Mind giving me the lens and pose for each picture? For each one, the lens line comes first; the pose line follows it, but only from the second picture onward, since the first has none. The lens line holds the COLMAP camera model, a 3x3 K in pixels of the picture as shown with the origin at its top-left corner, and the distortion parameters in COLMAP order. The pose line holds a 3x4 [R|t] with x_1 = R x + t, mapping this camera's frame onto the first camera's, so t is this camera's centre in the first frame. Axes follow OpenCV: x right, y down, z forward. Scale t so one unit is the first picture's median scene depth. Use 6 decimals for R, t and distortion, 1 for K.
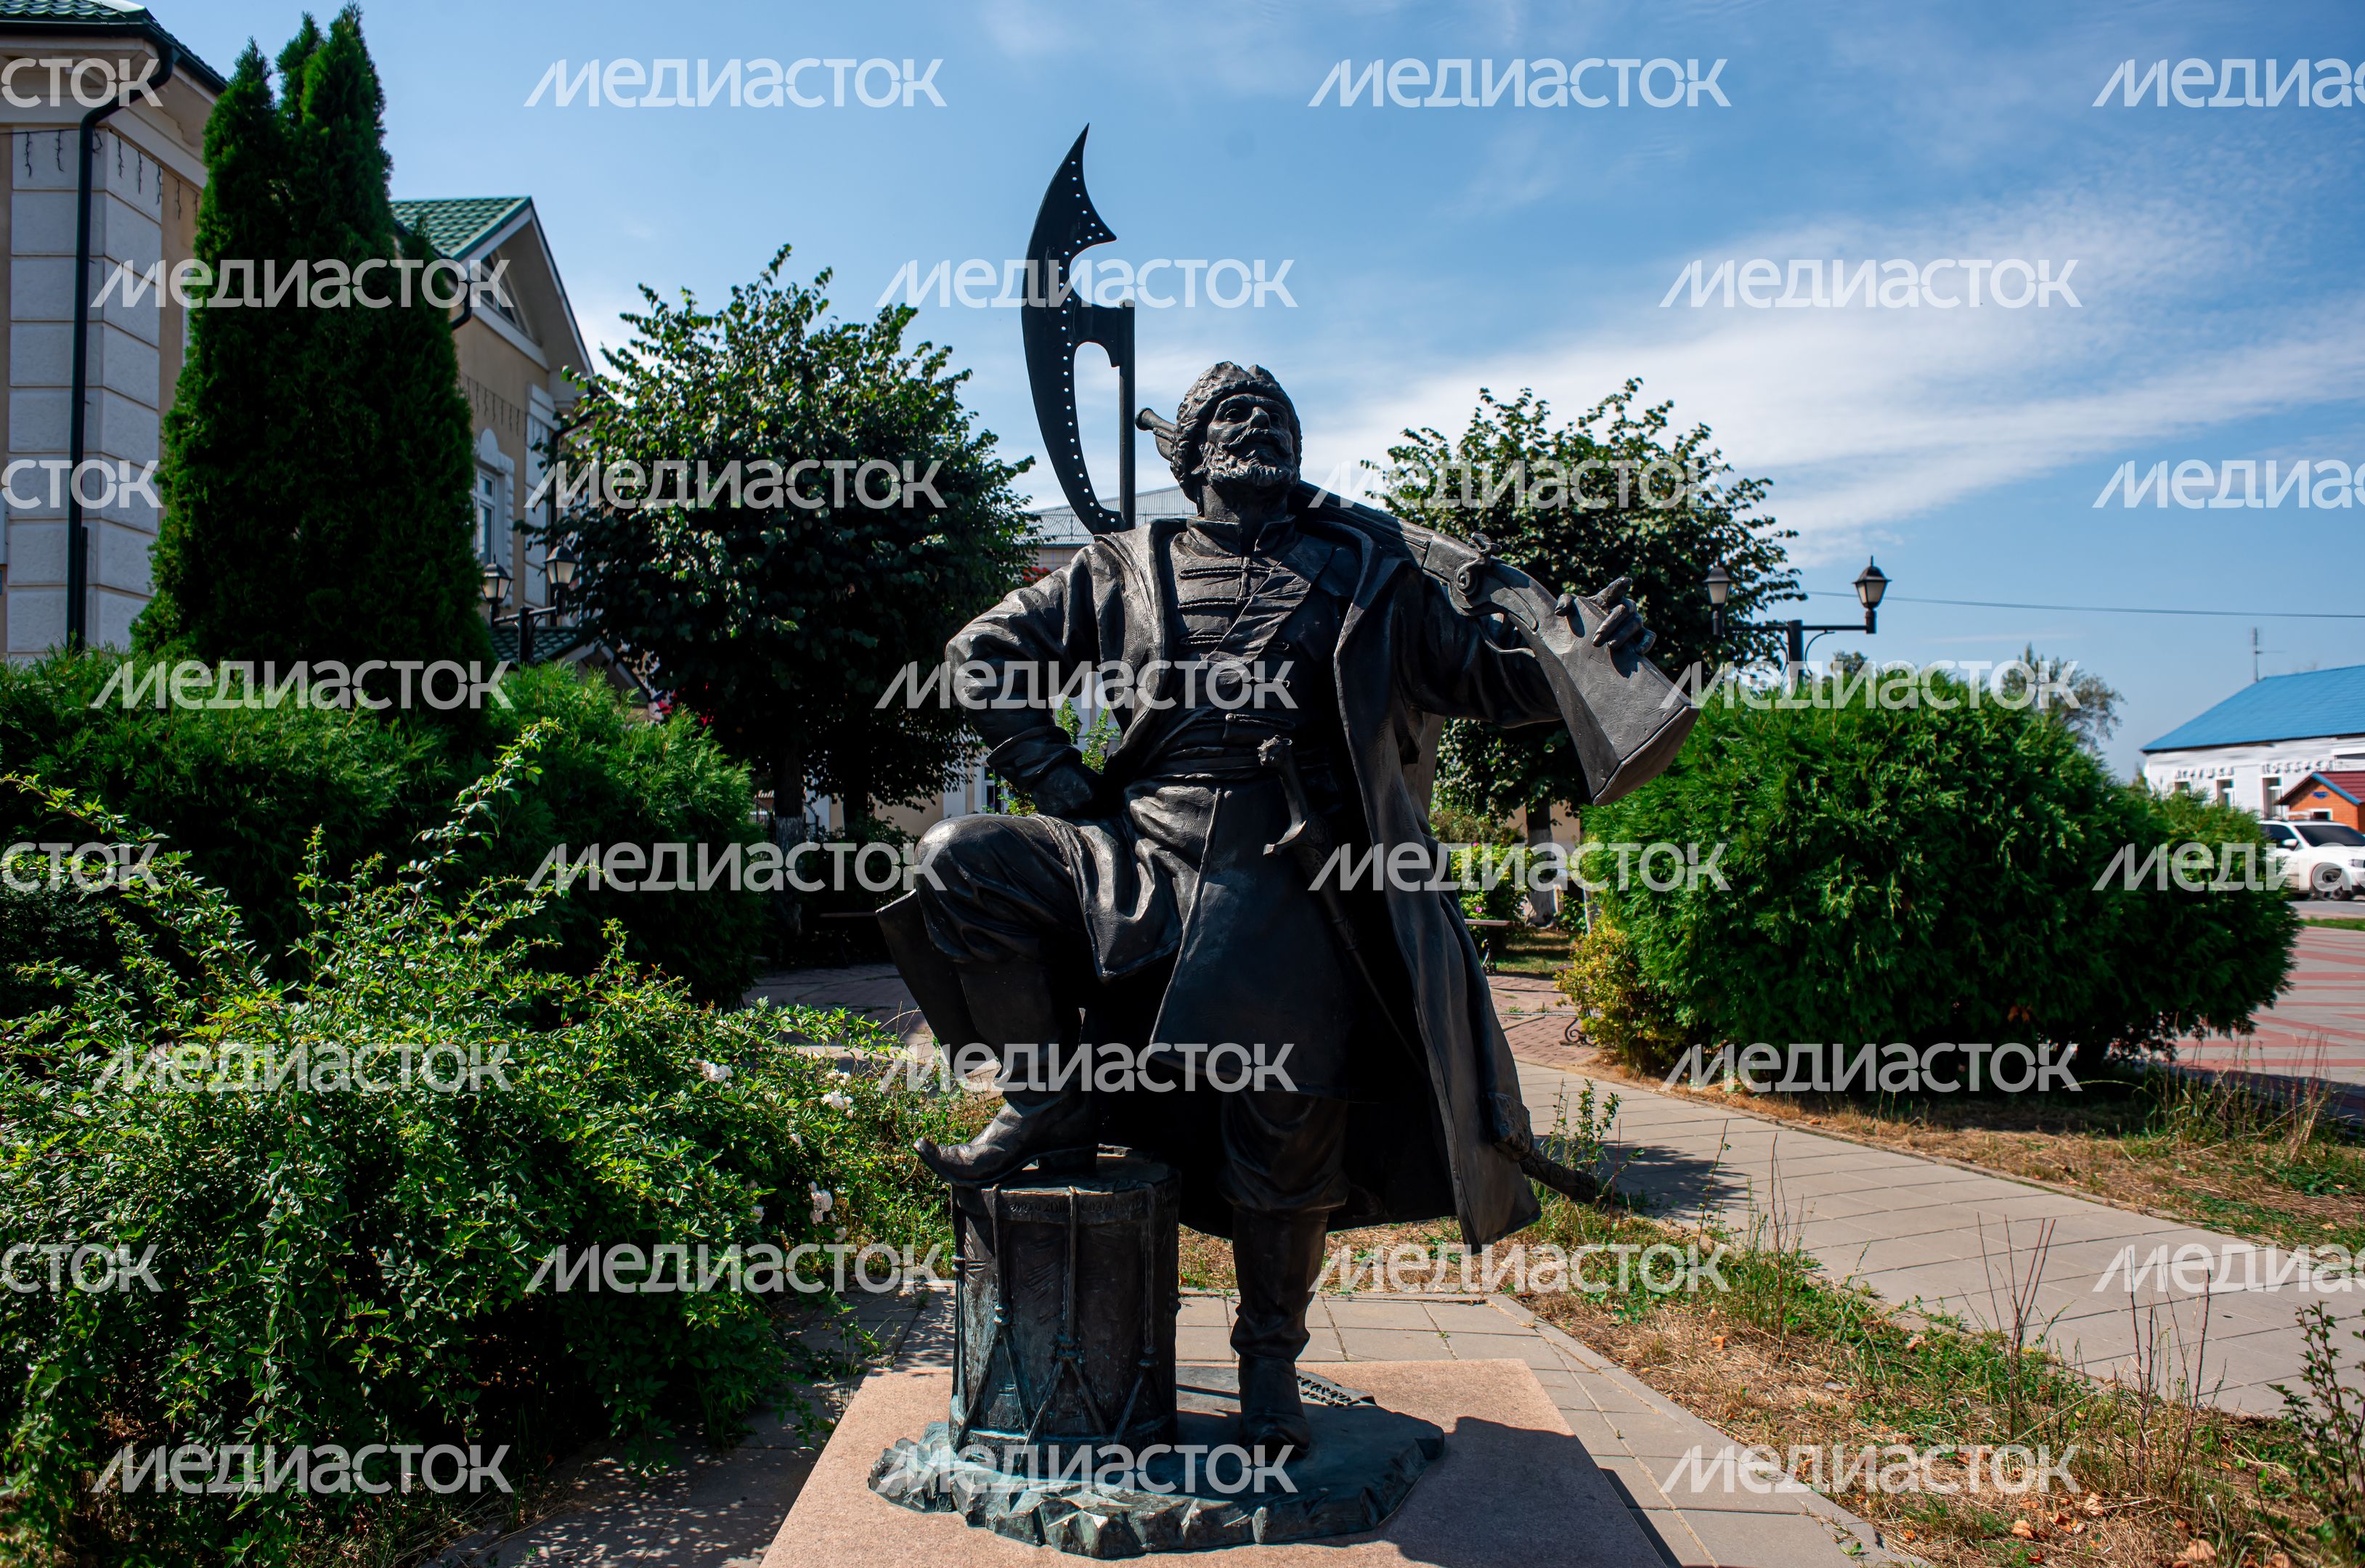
lens RADIAL K [[1627.0, 0, 1142.3], [0, 1627.0, 770.6], [0, 0, 1]] dist [-0.084211, 0.061580]
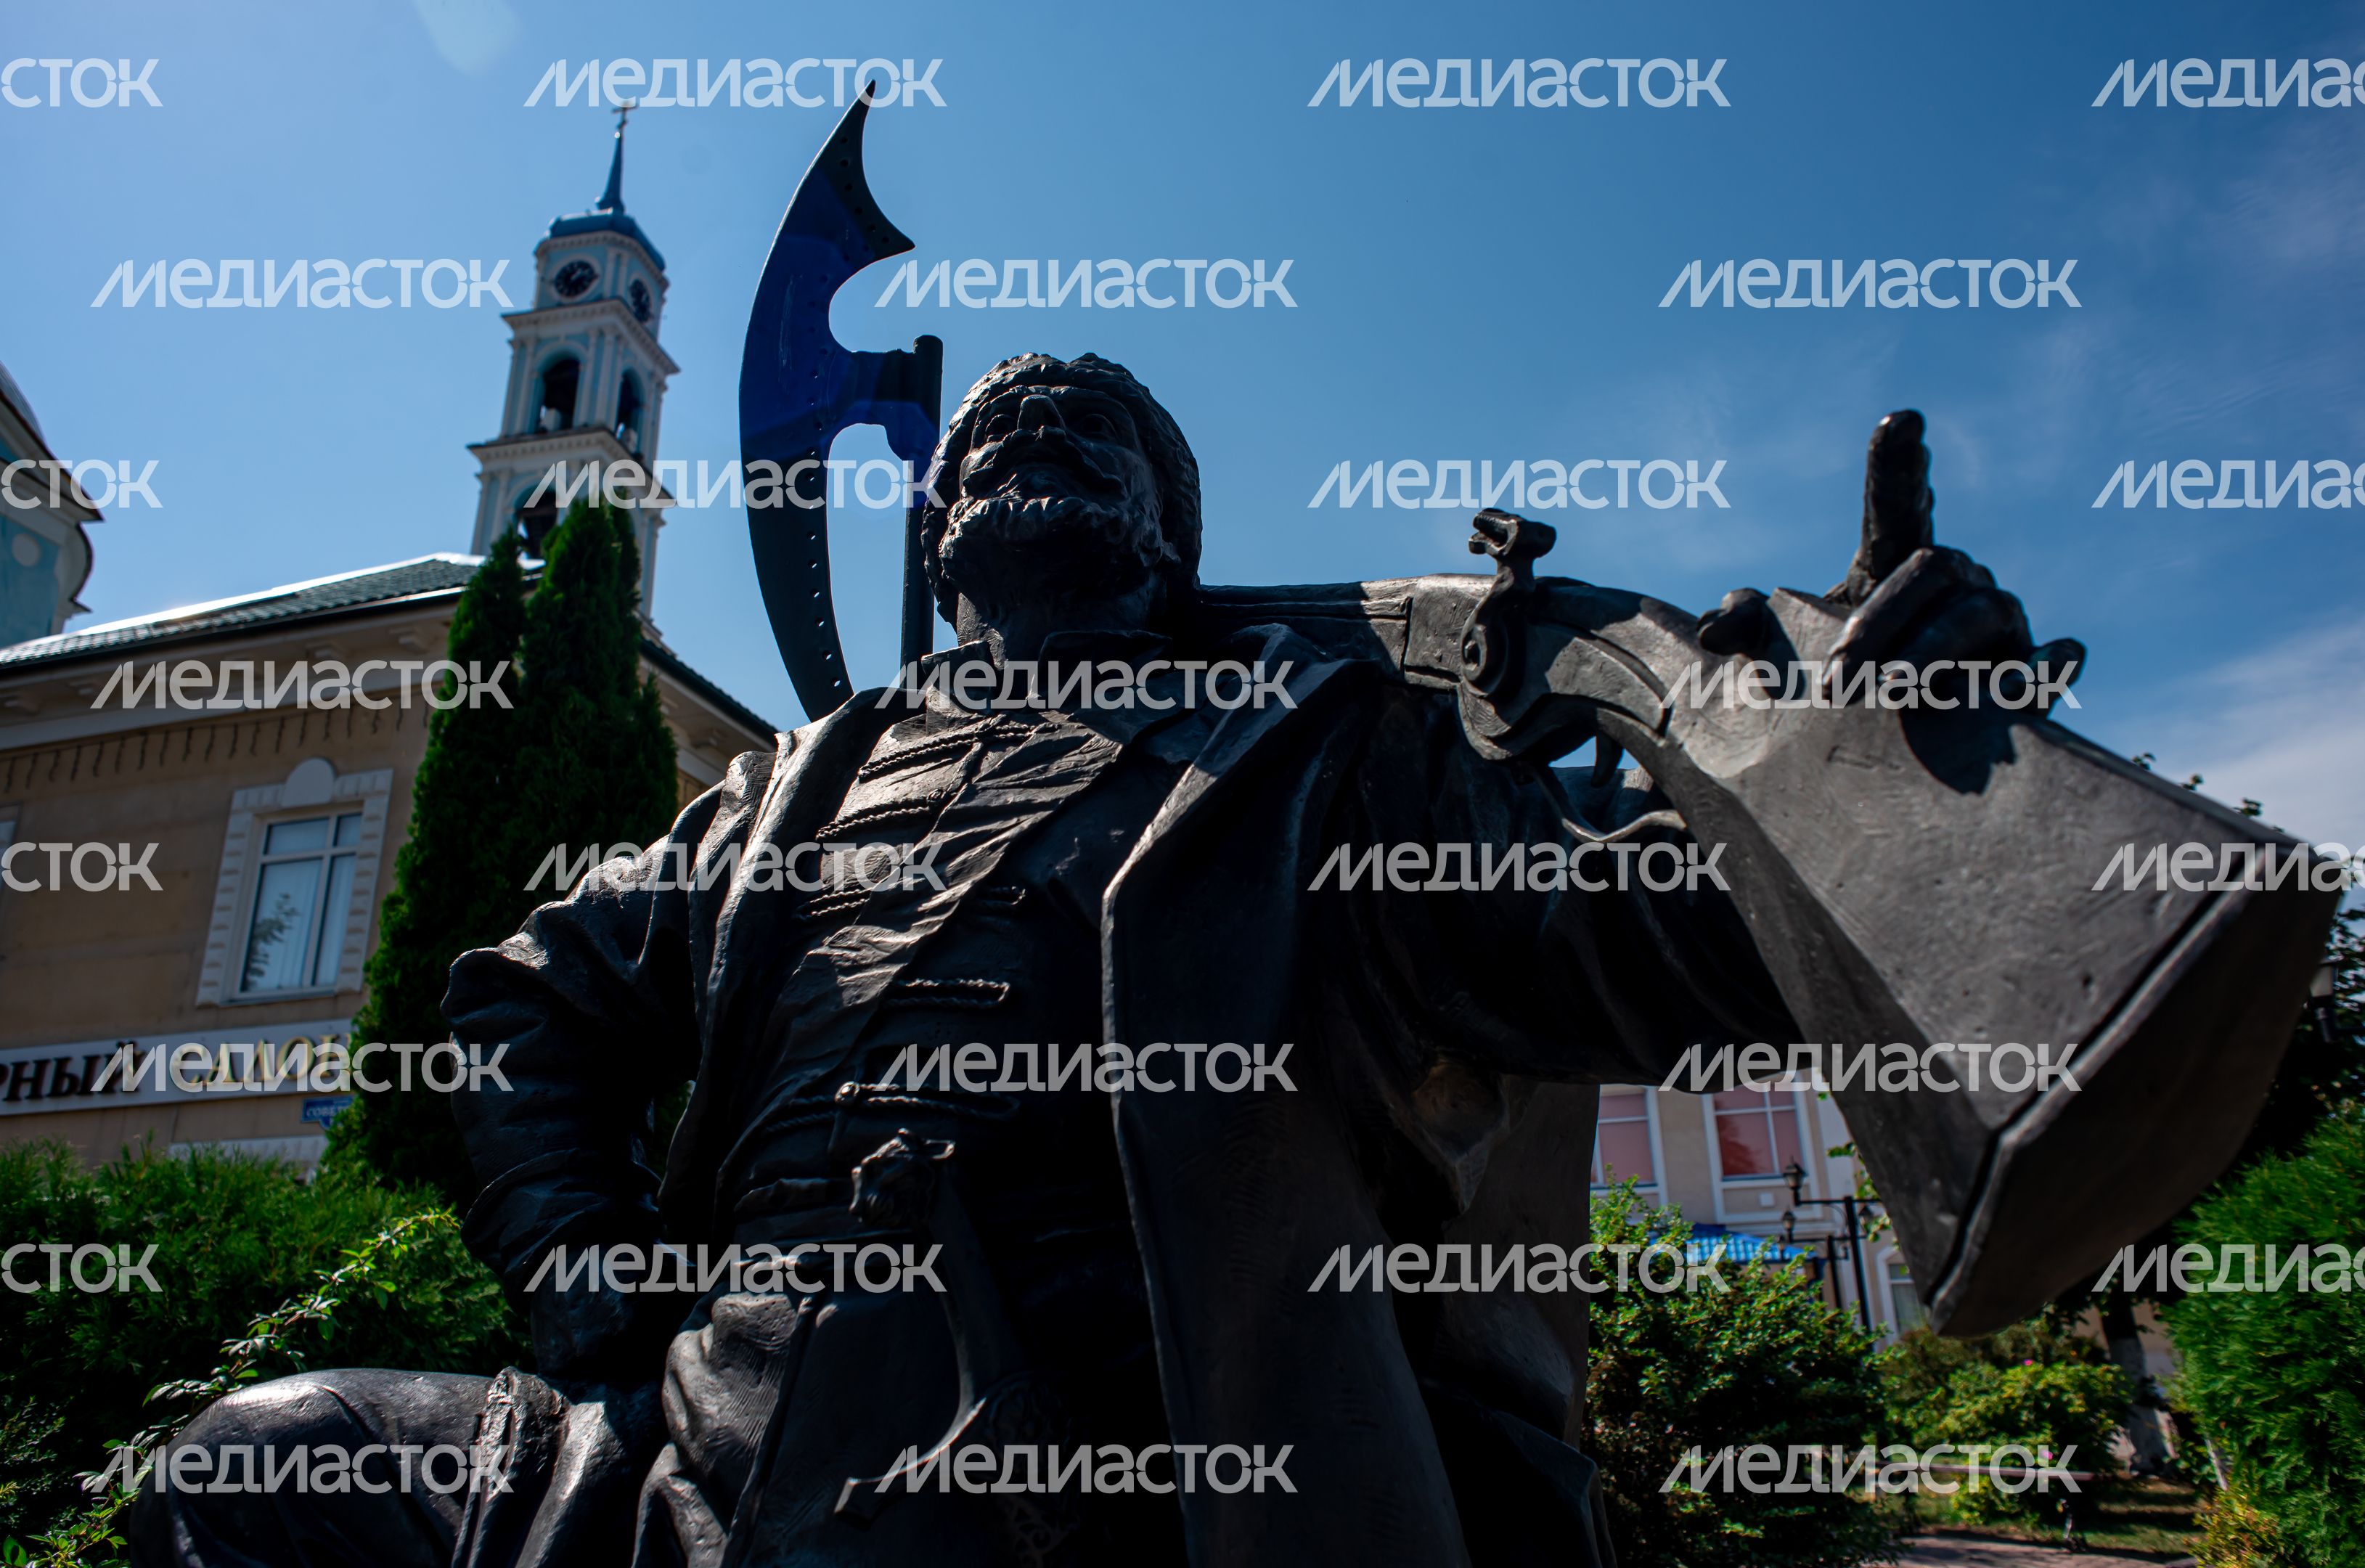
lens RADIAL K [[1627.2, 0, 1168.3], [0, 1627.2, 778.4], [0, 0, 1]] dist [-0.084211, 0.061580]
pose [[0.959285, -0.105426, -0.262028, 0.191126], [0.021711, 0.952504, -0.303751, 0.009880], [0.281606, 0.285695, 0.916011, 0.575330]]
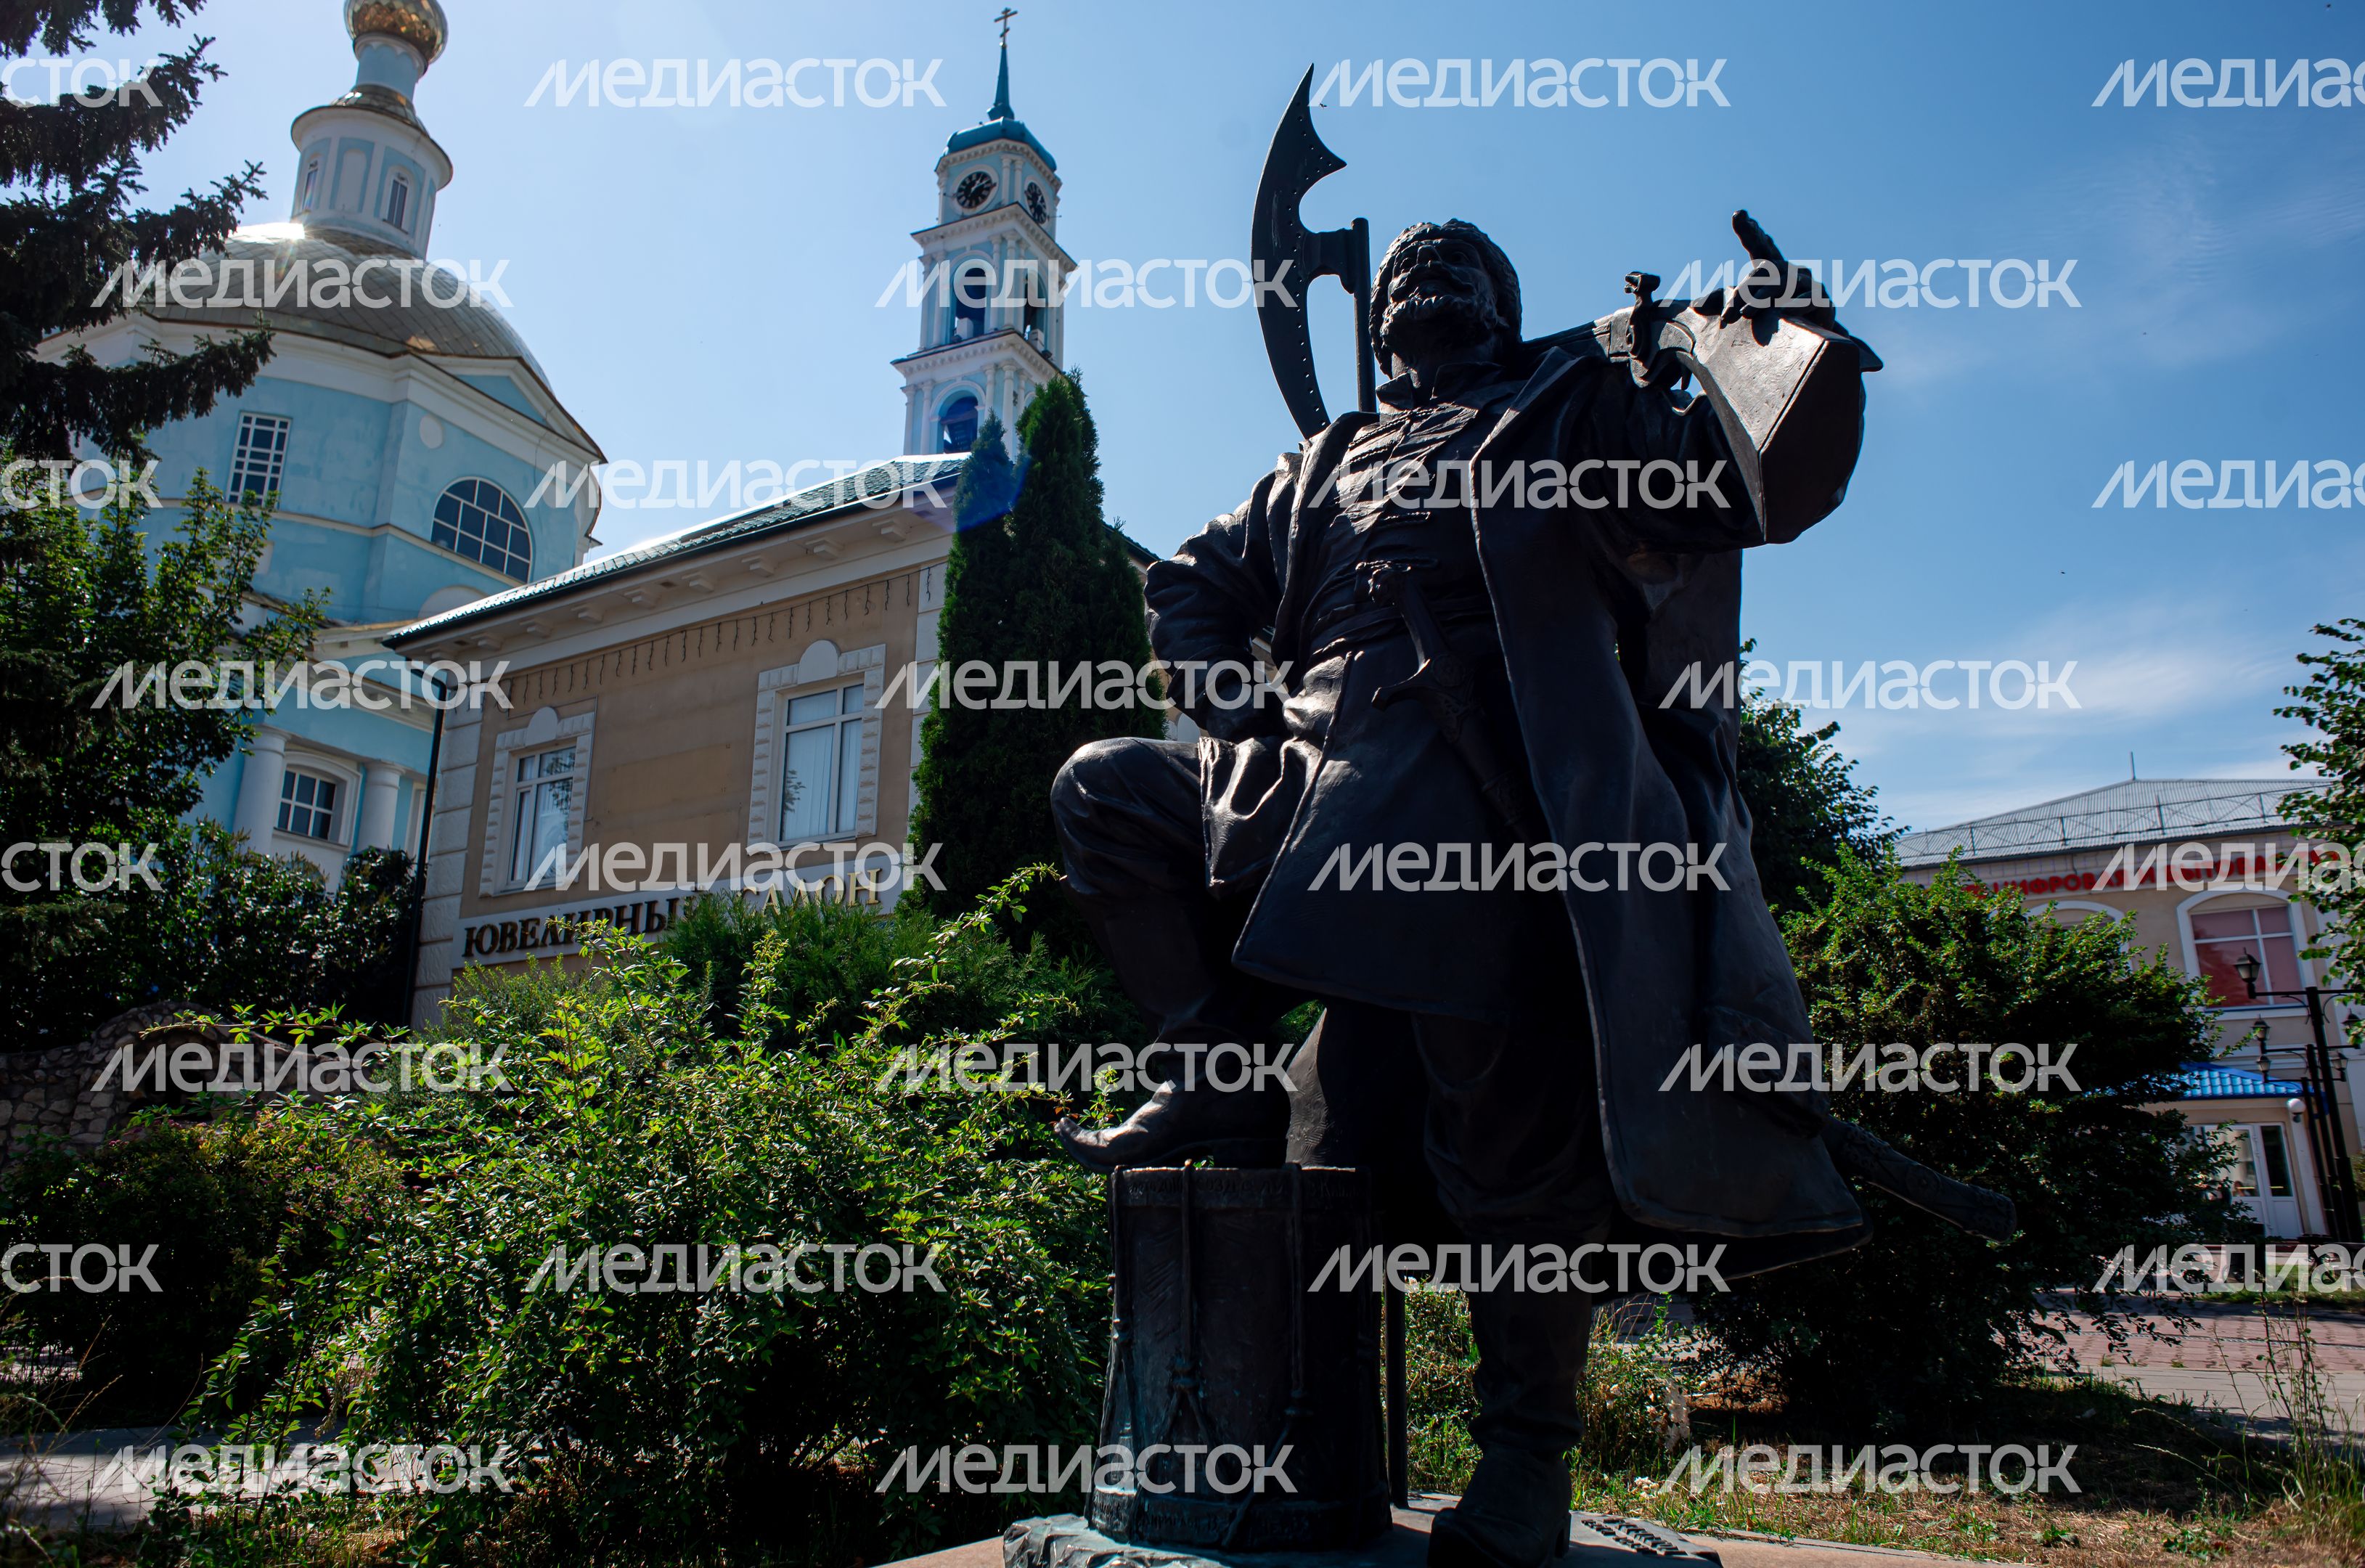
lens RADIAL K [[1627.2, 0, 1180.7], [0, 1627.2, 783.9], [0, 0, 1]] dist [-0.084211, 0.061580]
pose [[0.857204, -0.127823, -0.498862, 0.314226], [0.013016, 0.973774, -0.227145, 0.218491], [0.514813, 0.188216, 0.836386, 0.254369]]
